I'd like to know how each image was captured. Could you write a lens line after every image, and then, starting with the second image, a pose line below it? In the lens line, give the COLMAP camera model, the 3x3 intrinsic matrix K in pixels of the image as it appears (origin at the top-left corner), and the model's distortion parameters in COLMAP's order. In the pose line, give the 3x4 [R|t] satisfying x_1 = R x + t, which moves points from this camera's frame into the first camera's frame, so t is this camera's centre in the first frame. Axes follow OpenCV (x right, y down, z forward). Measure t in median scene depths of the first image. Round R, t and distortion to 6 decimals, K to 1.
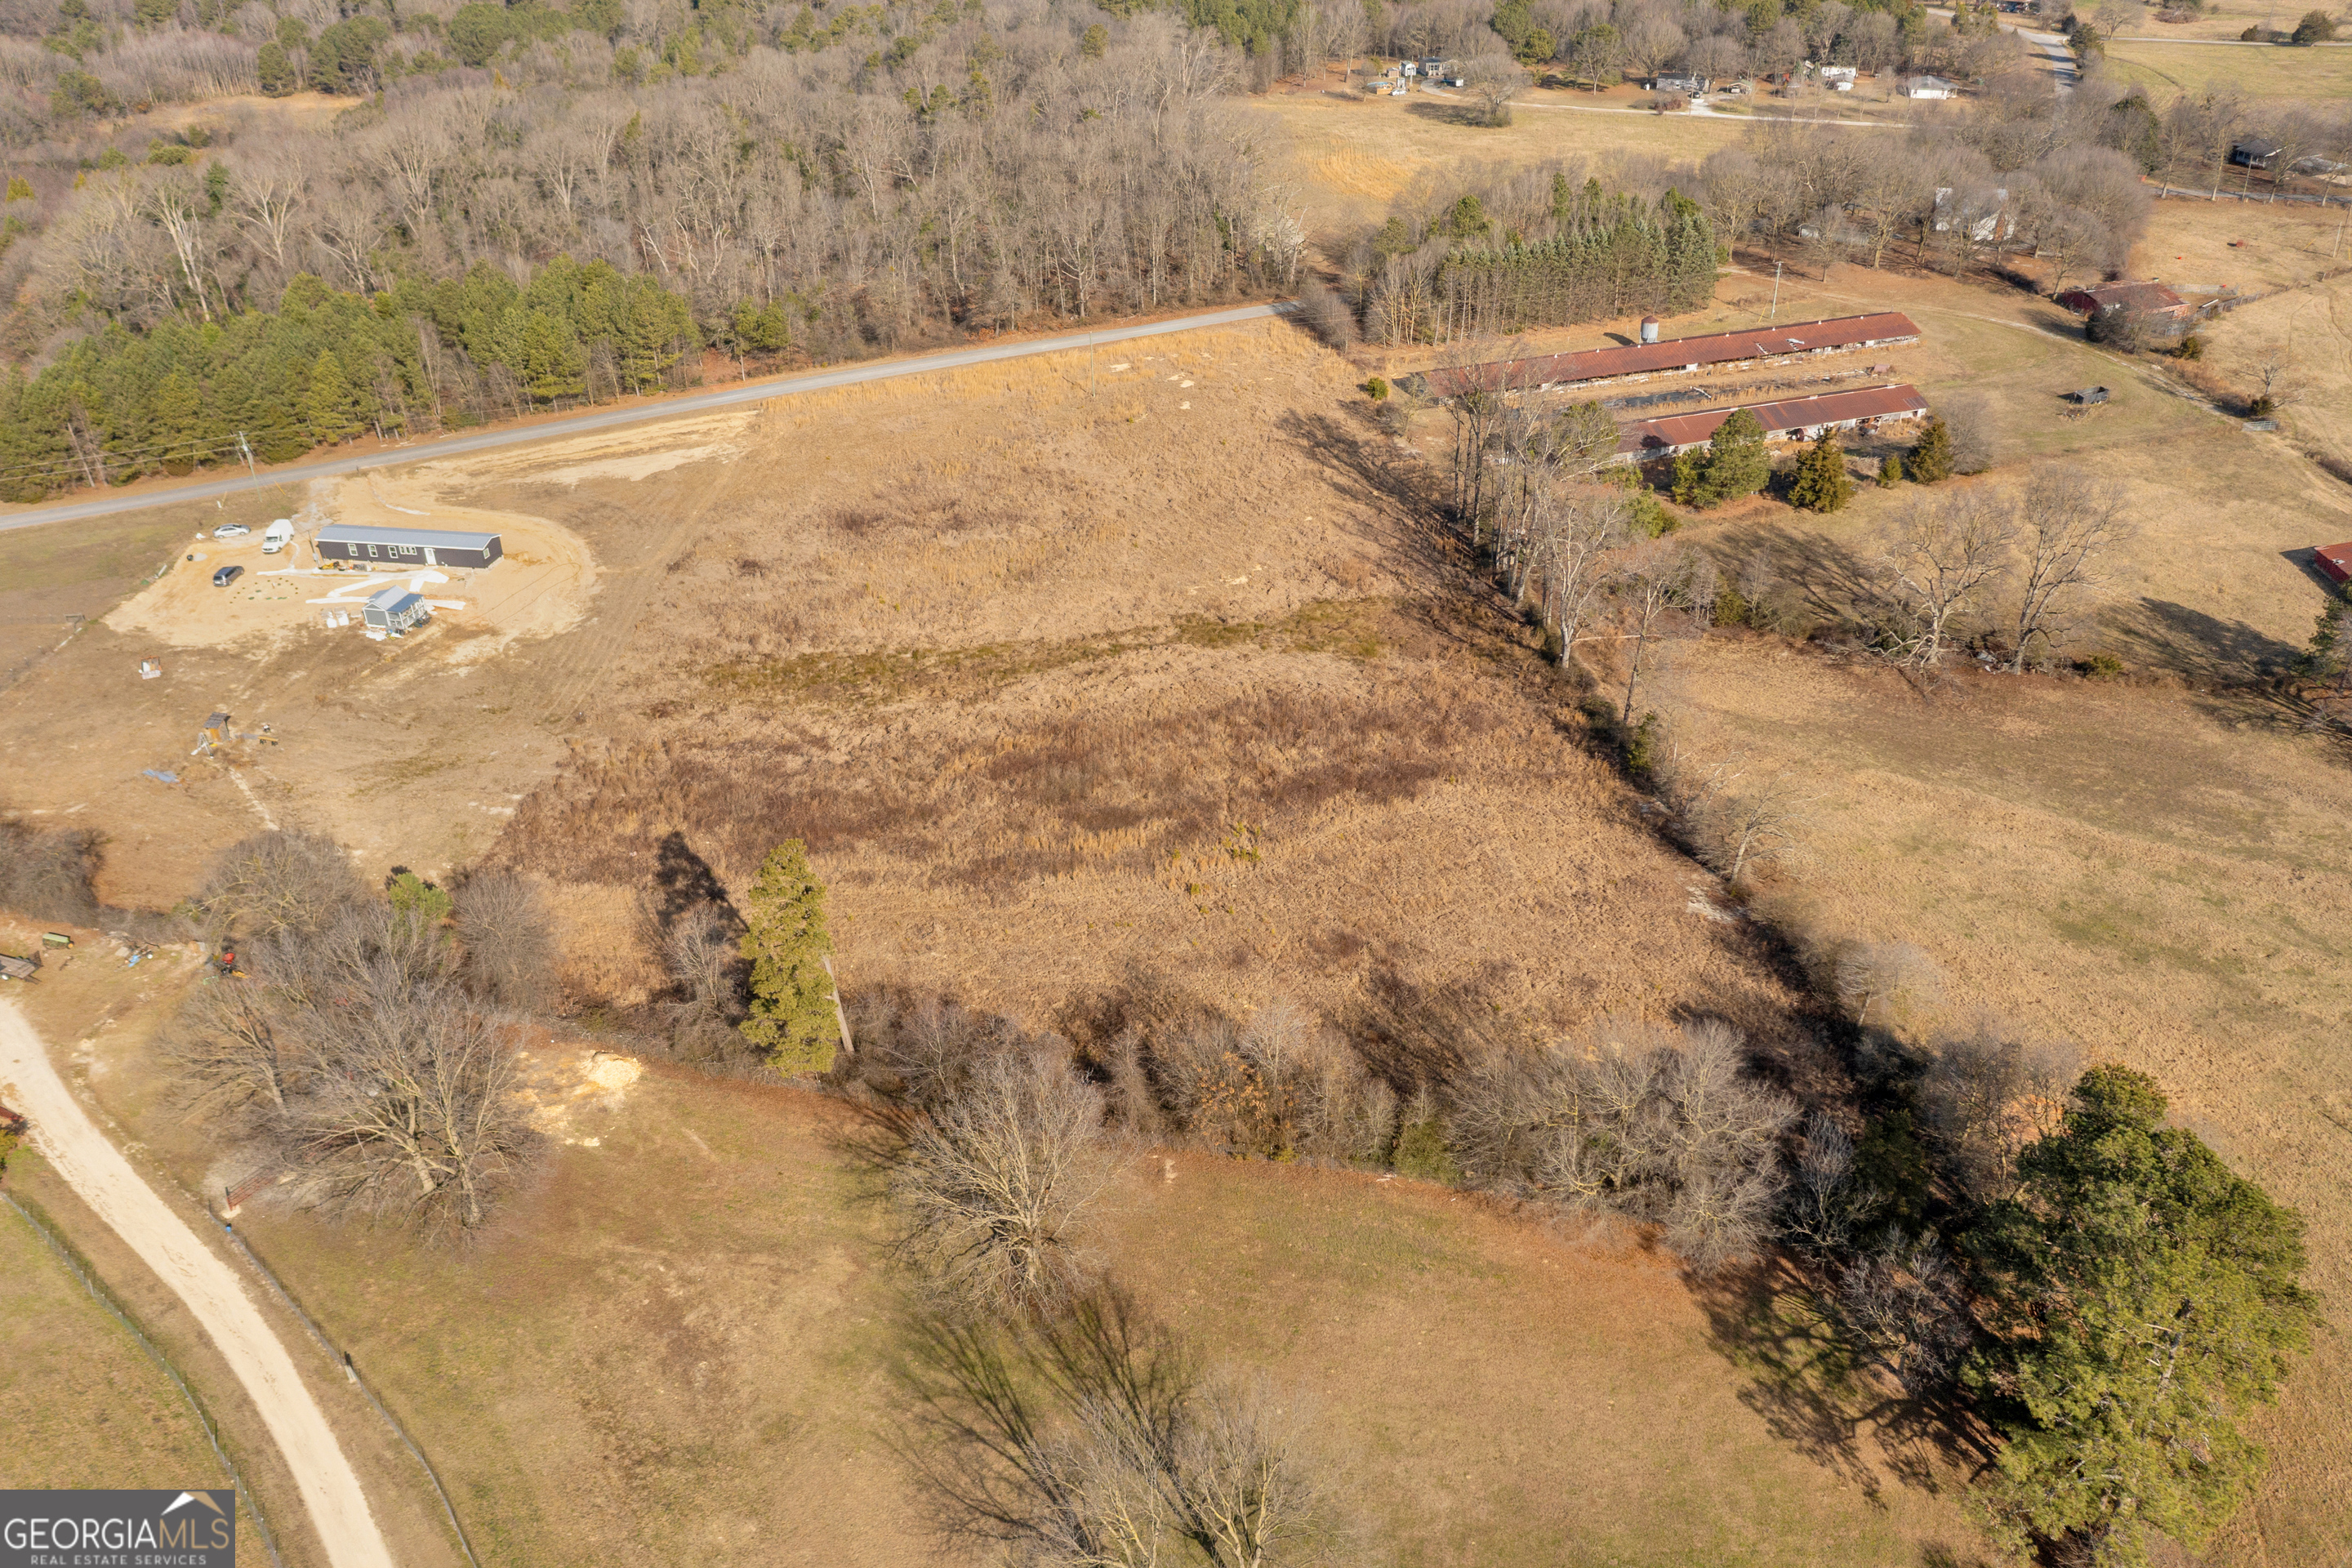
lens RADIAL K [[1893.3, 0, 1176.0], [0, 1893.3, 784.0], [0, 0, 1]] dist [-0.012476, 0.000602]
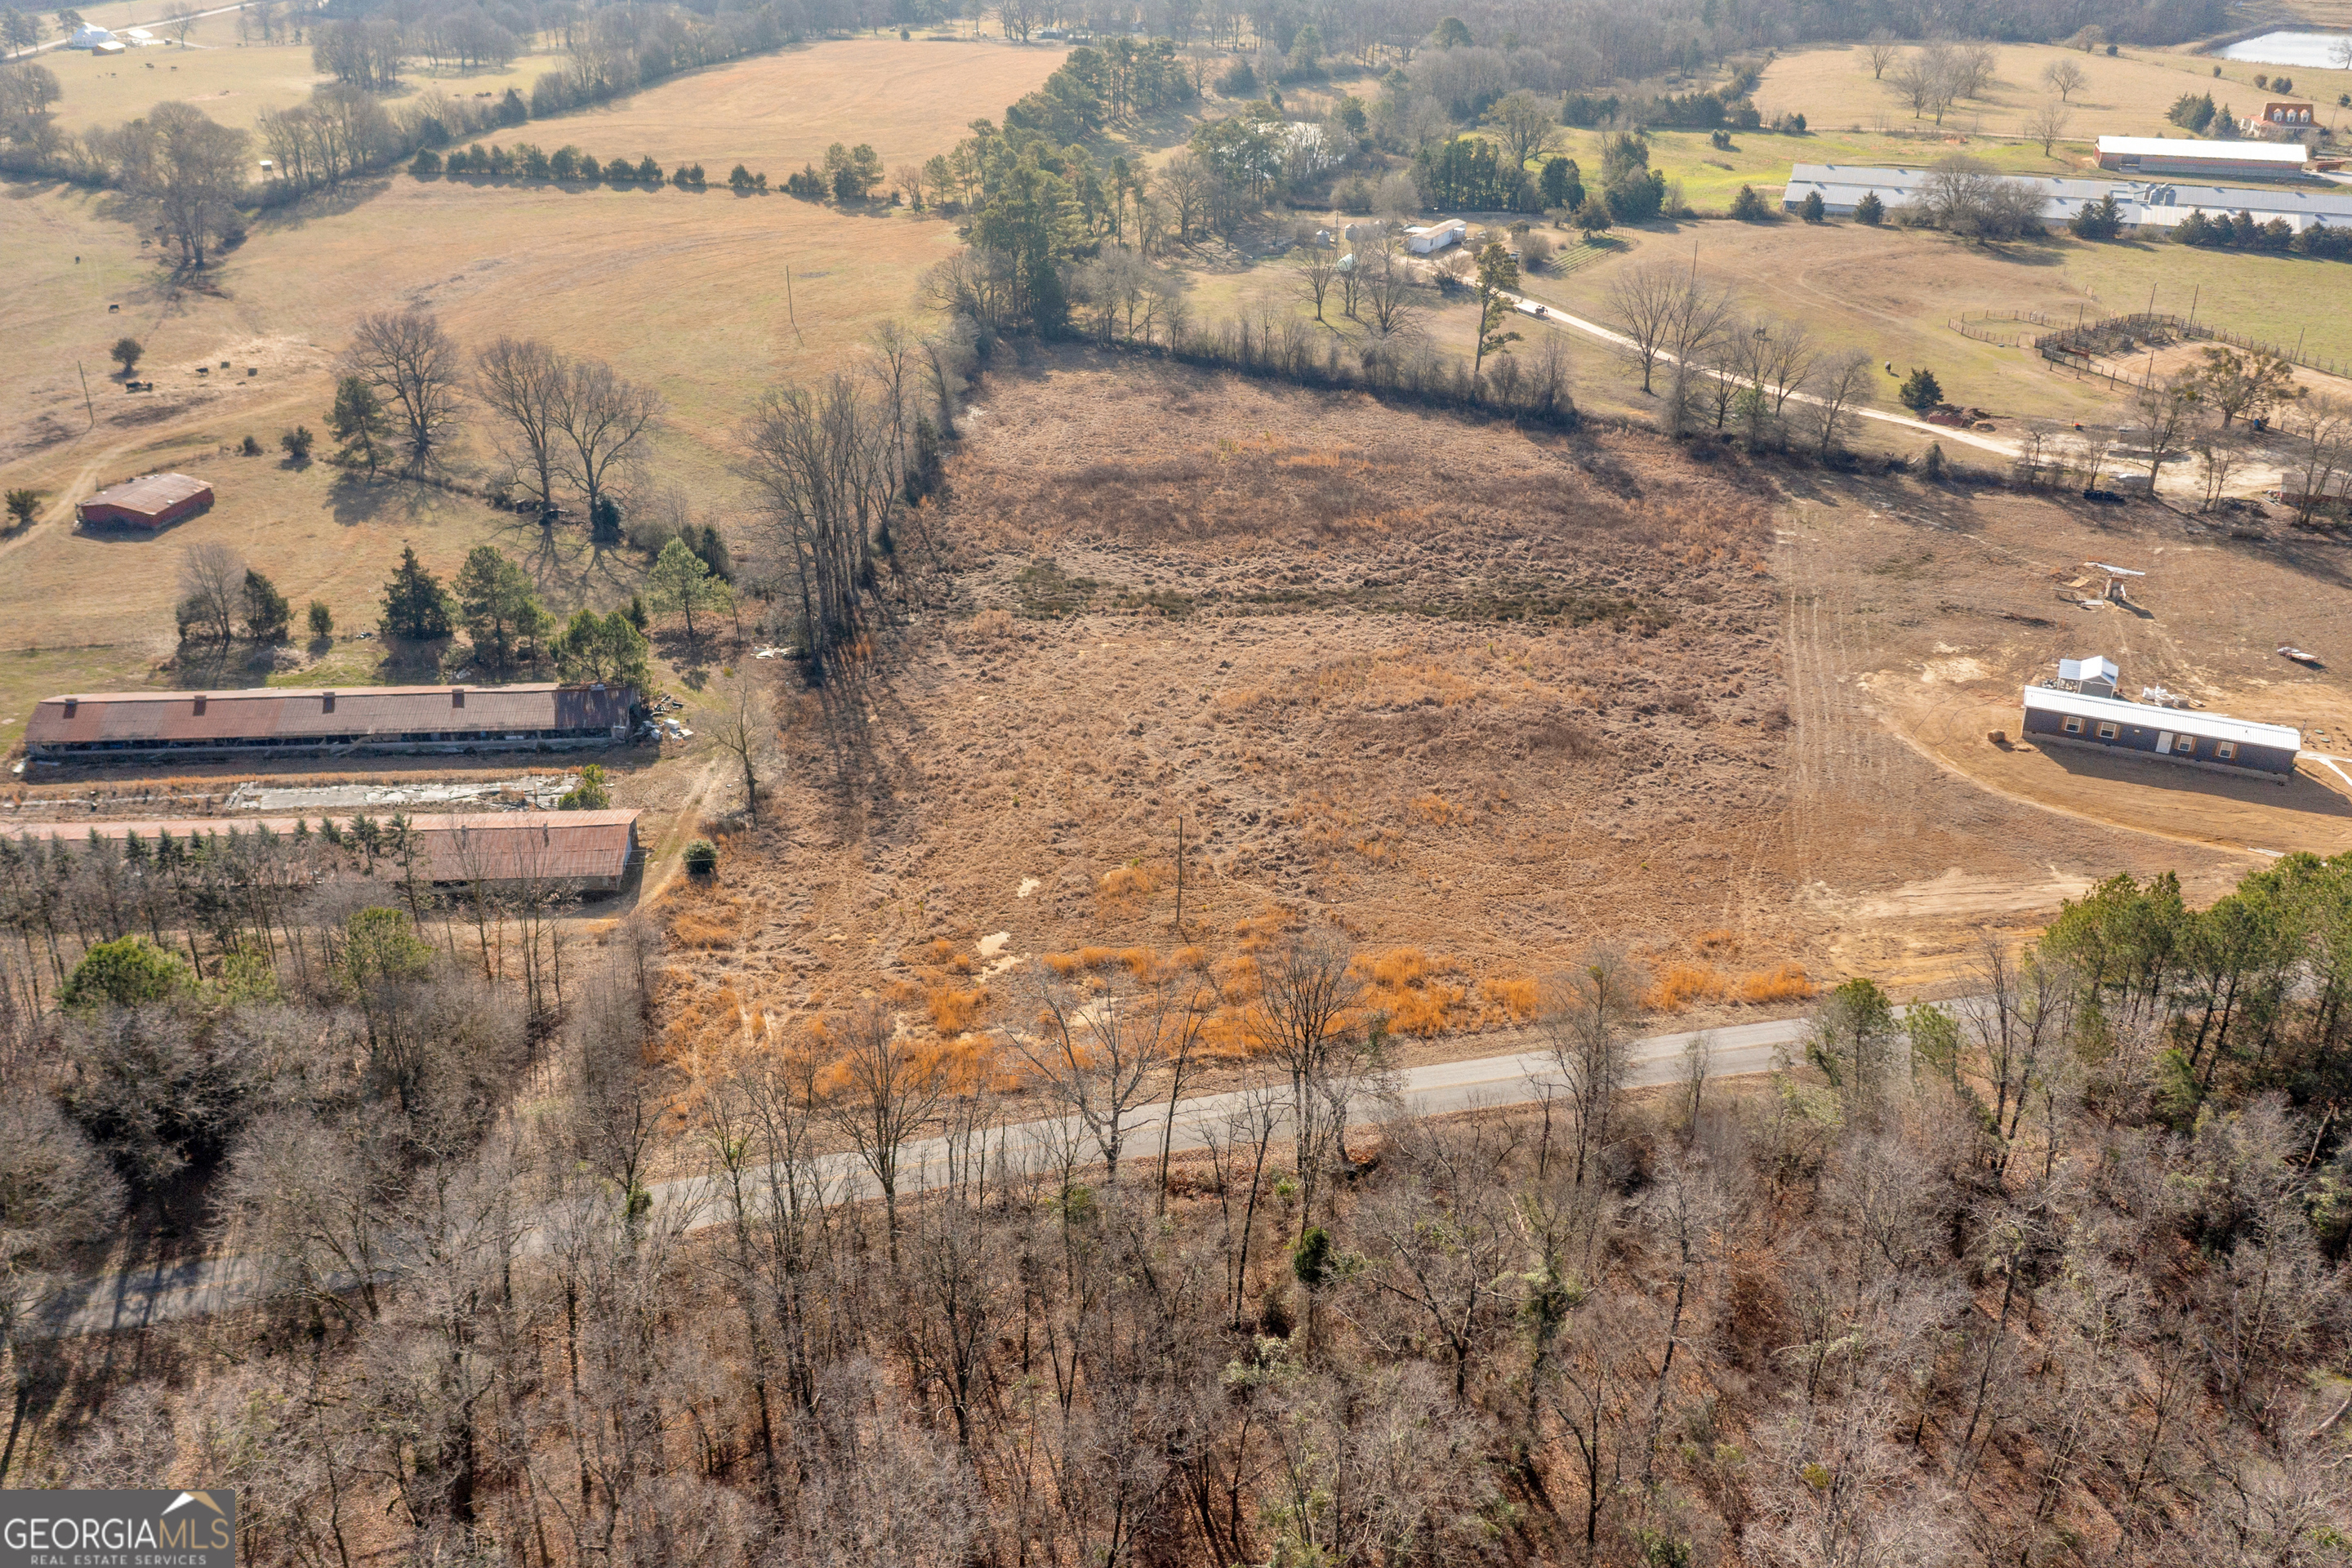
lens RADIAL K [[1895.5, 0, 1013.7], [0, 1895.5, 716.8], [0, 0, 1]] dist [-0.011610, 0.001760]
pose [[-0.965767, -0.076762, 0.247794, -0.150371], [0.162248, 0.566584, 0.807872, -0.821545], [-0.202410, 0.820421, -0.534734, 1.516061]]
